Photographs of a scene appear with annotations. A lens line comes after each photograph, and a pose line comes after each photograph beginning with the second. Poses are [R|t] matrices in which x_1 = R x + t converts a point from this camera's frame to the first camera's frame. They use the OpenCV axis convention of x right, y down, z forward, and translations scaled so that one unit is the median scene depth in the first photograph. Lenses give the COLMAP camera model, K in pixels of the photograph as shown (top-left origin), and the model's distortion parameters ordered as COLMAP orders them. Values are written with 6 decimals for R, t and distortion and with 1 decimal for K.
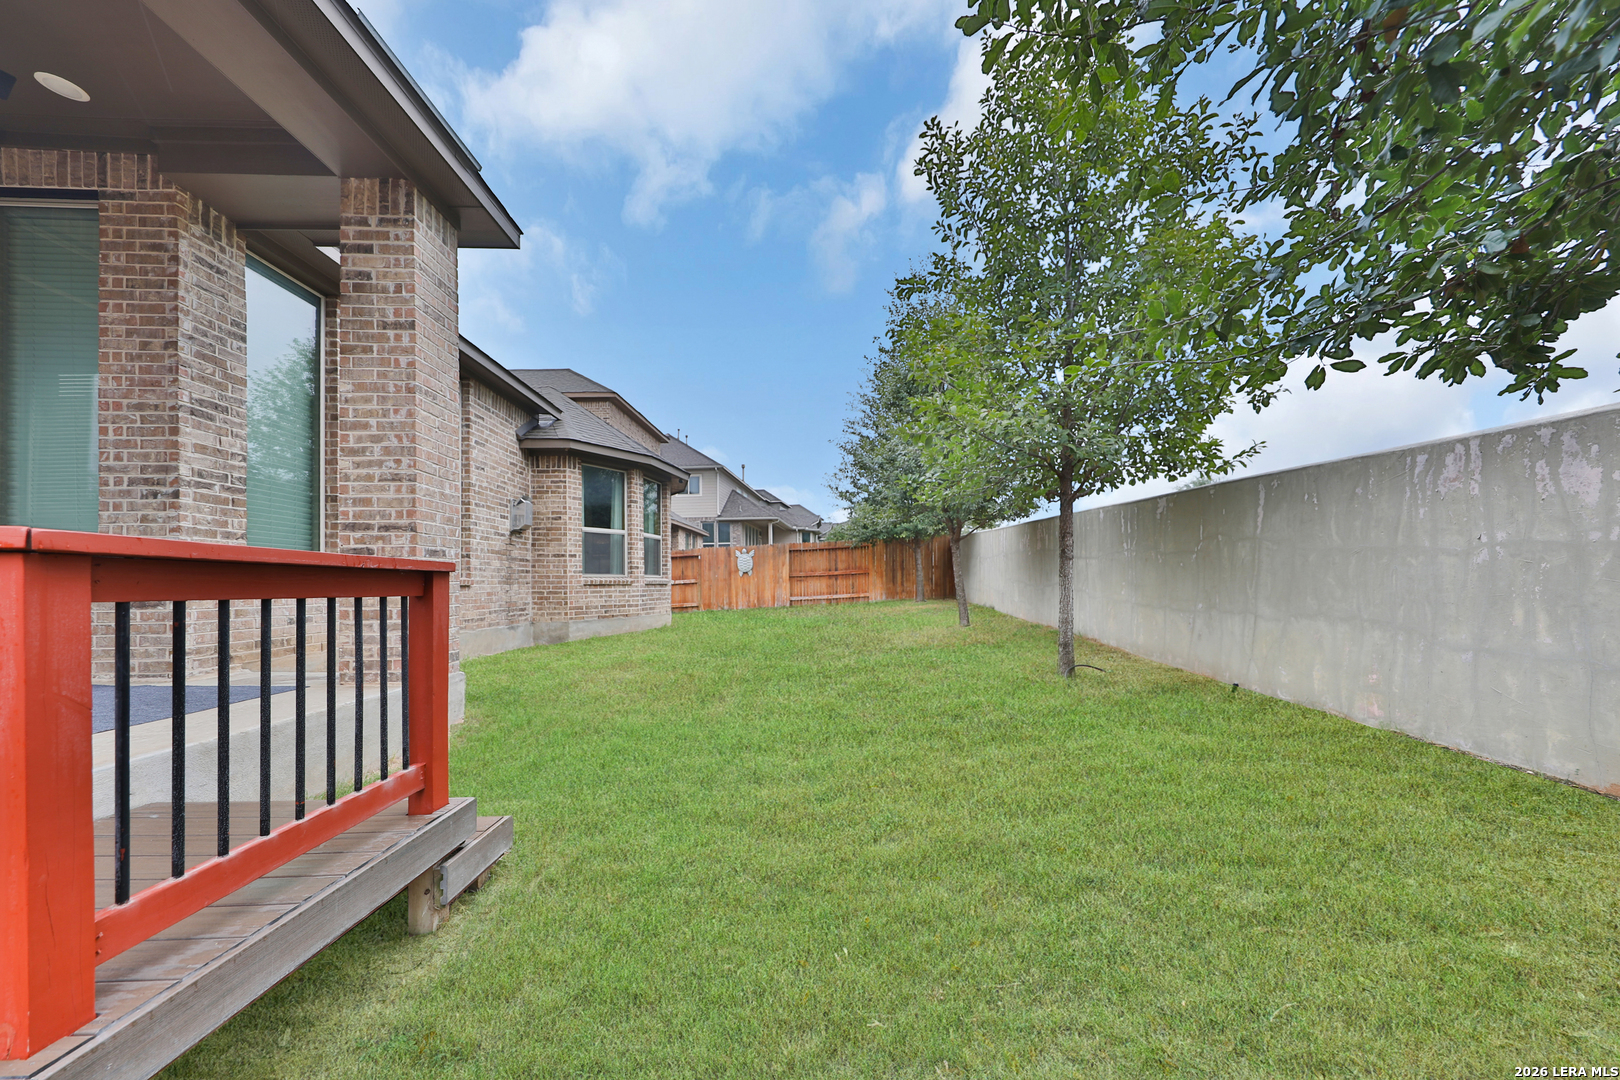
lens RADIAL K [[543.3, 0, 823.1], [0, 543.3, 553.7], [0, 0, 1]] dist [-0.000311, -0.000137]
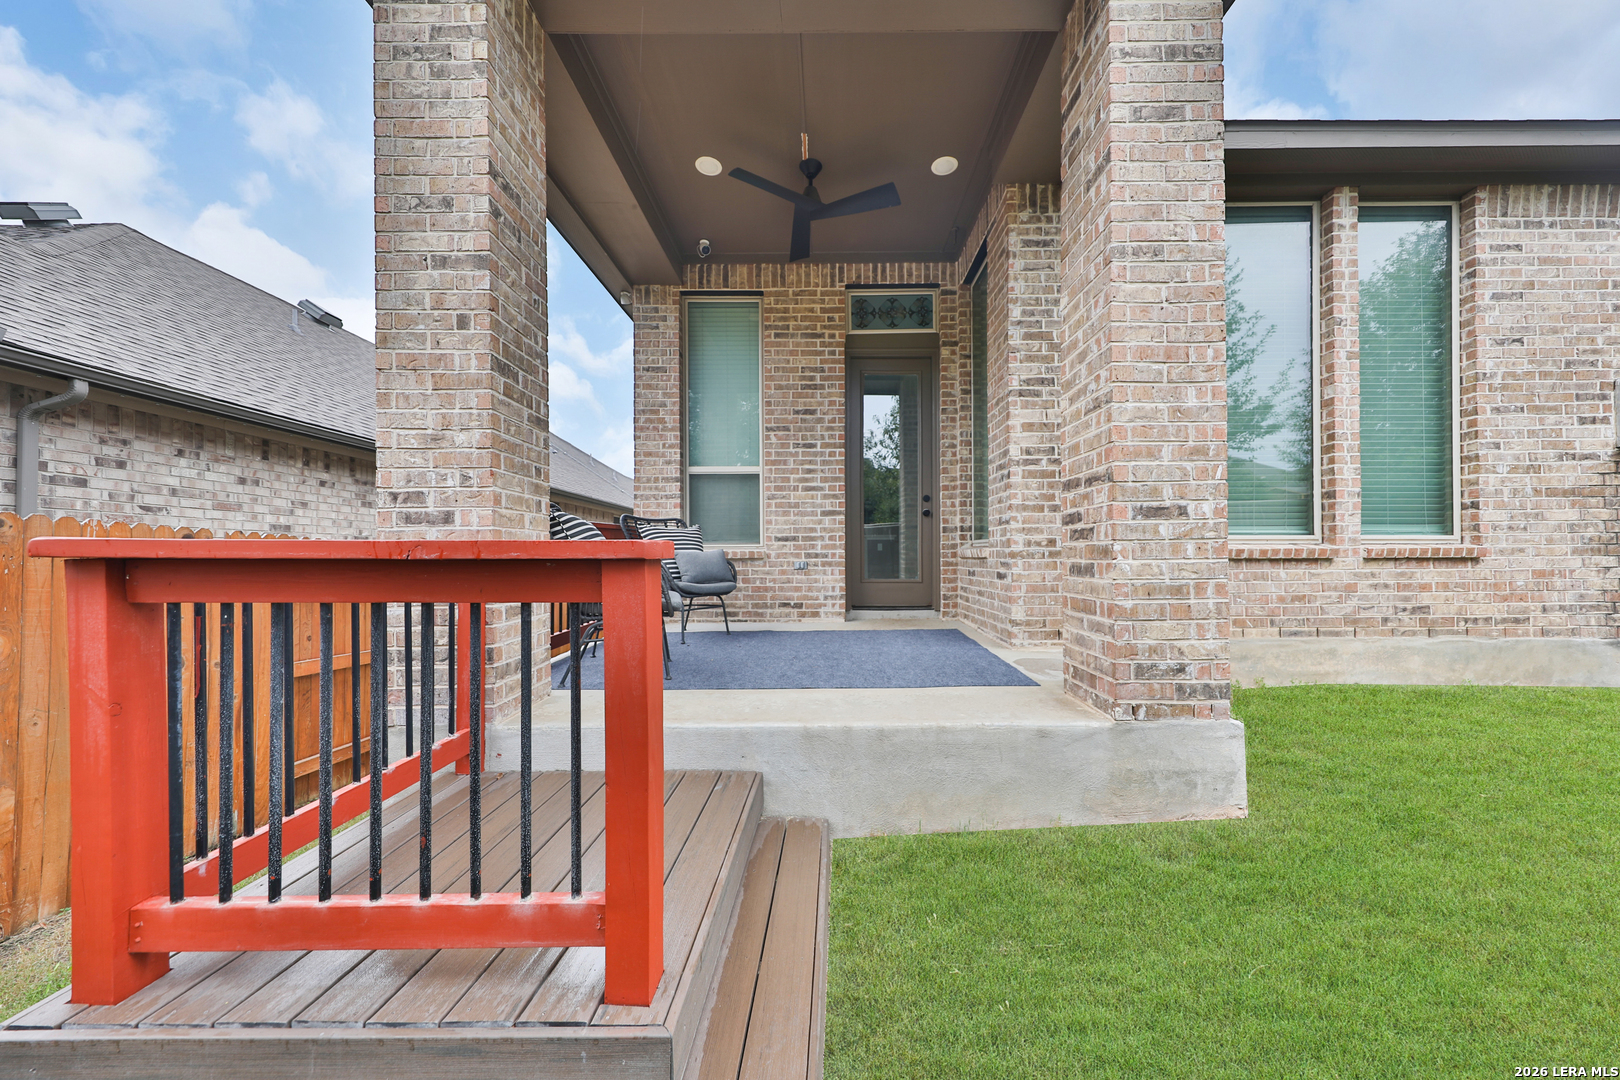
lens RADIAL K [[546.2, 0, 827.4], [0, 546.2, 553.5], [0, 0, 1]] dist [0.019207, -0.004876]
pose [[-0.044429, 0.004676, -0.999002, -0.047365], [0.062284, 0.998057, 0.001901, 0.010854], [0.997069, -0.062137, -0.044634, 0.342813]]
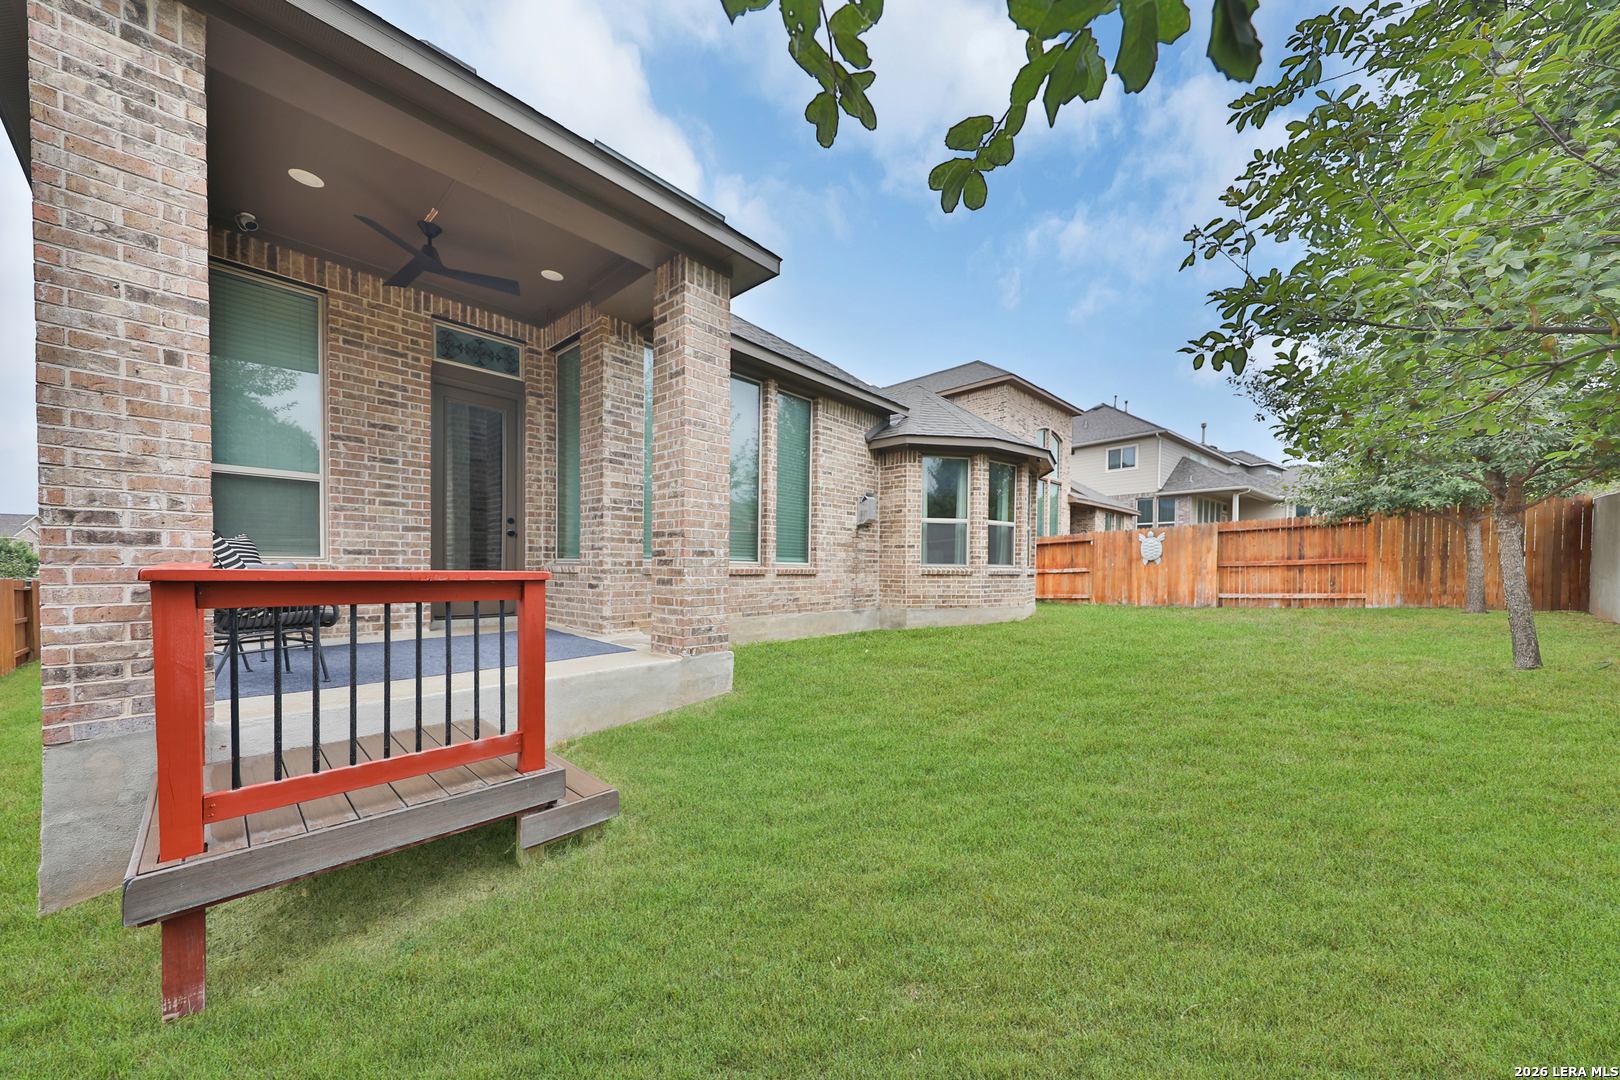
lens RADIAL K [[546.2, 0, 827.4], [0, 546.2, 553.5], [0, 0, 1]] dist [0.019207, -0.004876]
pose [[0.722635, -0.000983, -0.691229, 0.179177], [0.022187, 0.999517, 0.021774, -0.011059], [0.690874, -0.031071, 0.722307, 0.156567]]
